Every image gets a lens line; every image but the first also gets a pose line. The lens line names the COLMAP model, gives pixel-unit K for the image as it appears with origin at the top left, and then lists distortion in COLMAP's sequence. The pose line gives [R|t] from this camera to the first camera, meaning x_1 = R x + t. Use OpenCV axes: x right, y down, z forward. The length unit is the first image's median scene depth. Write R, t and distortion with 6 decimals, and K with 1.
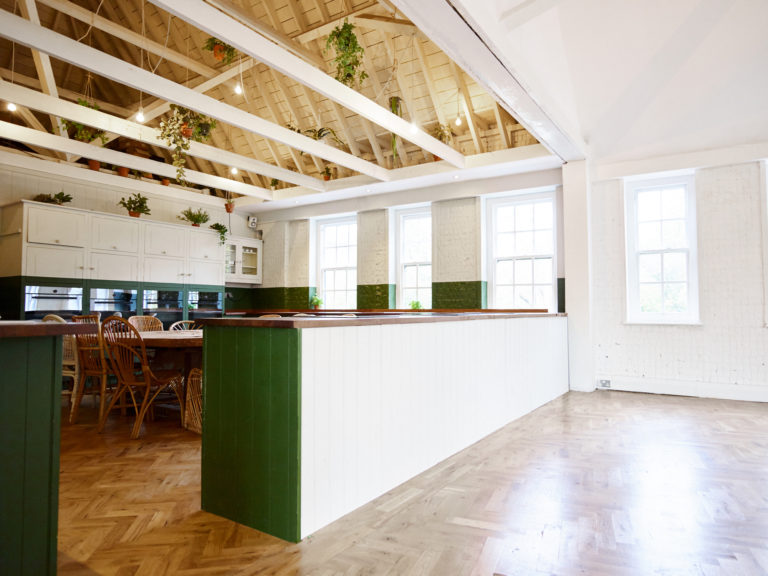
lens RADIAL K [[496.8, 0, 391.2], [0, 496.8, 288.6], [0, 0, 1]] dist [-0.044535, 0.030723]
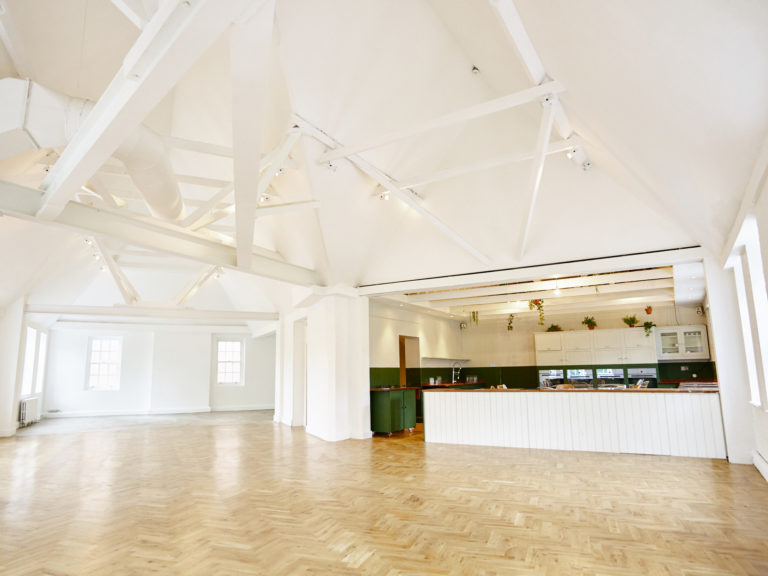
lens RADIAL K [[496.8, 0, 382.4], [0, 496.8, 288.7], [0, 0, 1]] dist [-0.044535, 0.030723]
pose [[0.032258, -0.165493, -0.985683, 1.248290], [0.054385, 0.985026, -0.163603, -0.034020], [0.997999, -0.048329, 0.040776, 0.152173]]
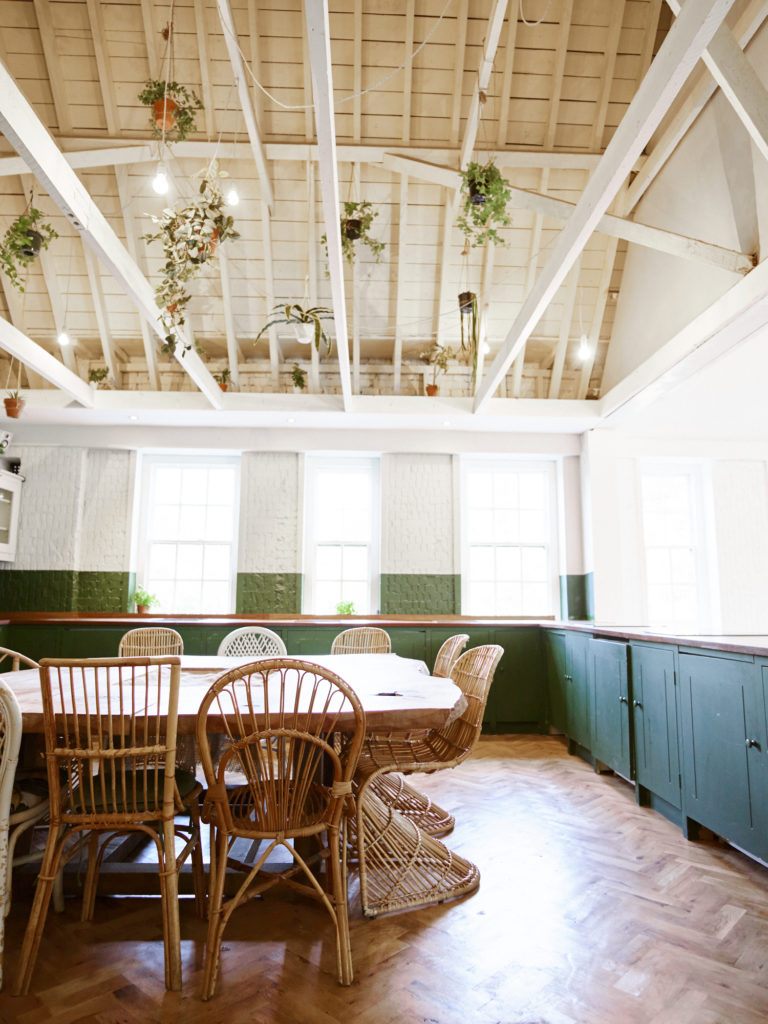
lens RADIAL K [[662.4, 0, 383.2], [0, 662.4, 508.7], [0, 0, 1]] dist [-0.044535, 0.030723]
pose [[0.817795, 0.087682, 0.568791, -0.430087], [-0.029807, 0.993452, -0.110289, -0.001455], [-0.574737, 0.073240, 0.815054, 0.286157]]
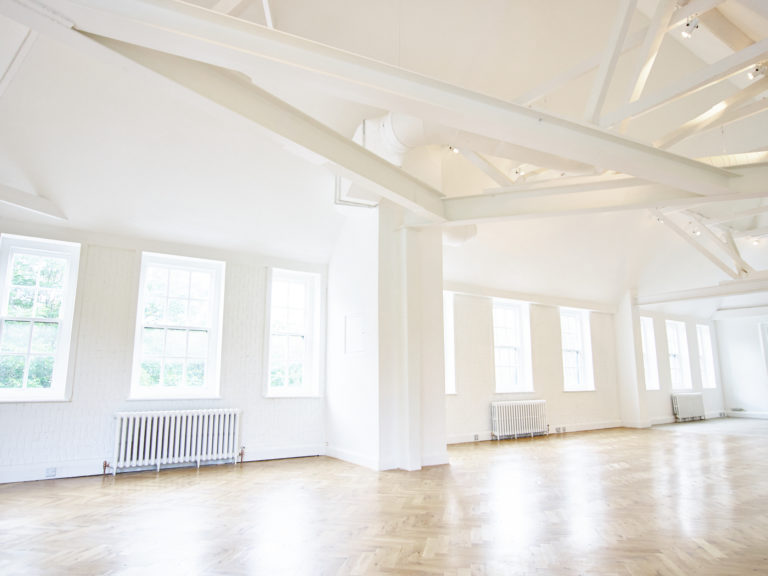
lens RADIAL K [[496.4, 0, 381.0], [0, 496.4, 287.9], [0, 0, 1]] dist [-0.041857, 0.026479]
pose [[-0.980701, -0.035361, -0.192287, 0.769431], [0.007091, 0.976428, -0.215726, 0.001812], [0.195383, -0.212926, -0.957334, 0.437629]]
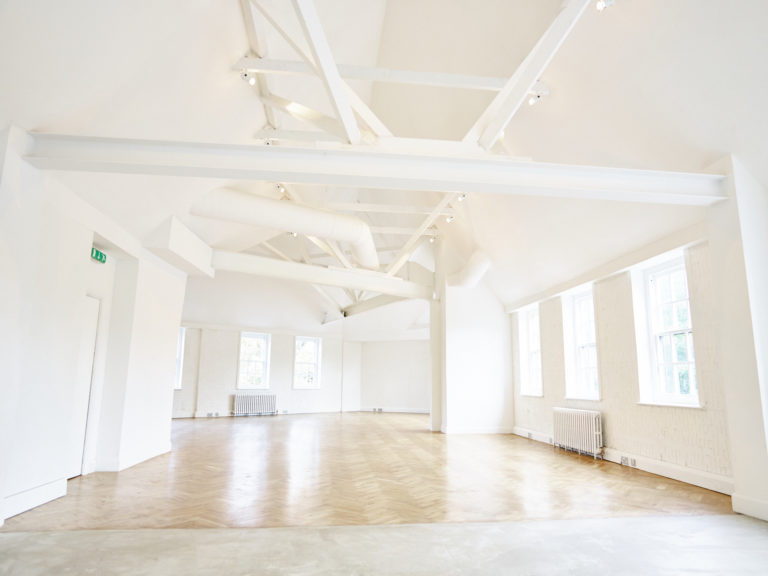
lens RADIAL K [[496.8, 0, 389.8], [0, 496.8, 289.3], [0, 0, 1]] dist [-0.044535, 0.030723]
pose [[0.268133, 0.179810, 0.946453, -1.017023], [-0.045961, 0.983696, -0.173865, -0.037458], [-0.962285, 0.003119, 0.272026, -0.688142]]
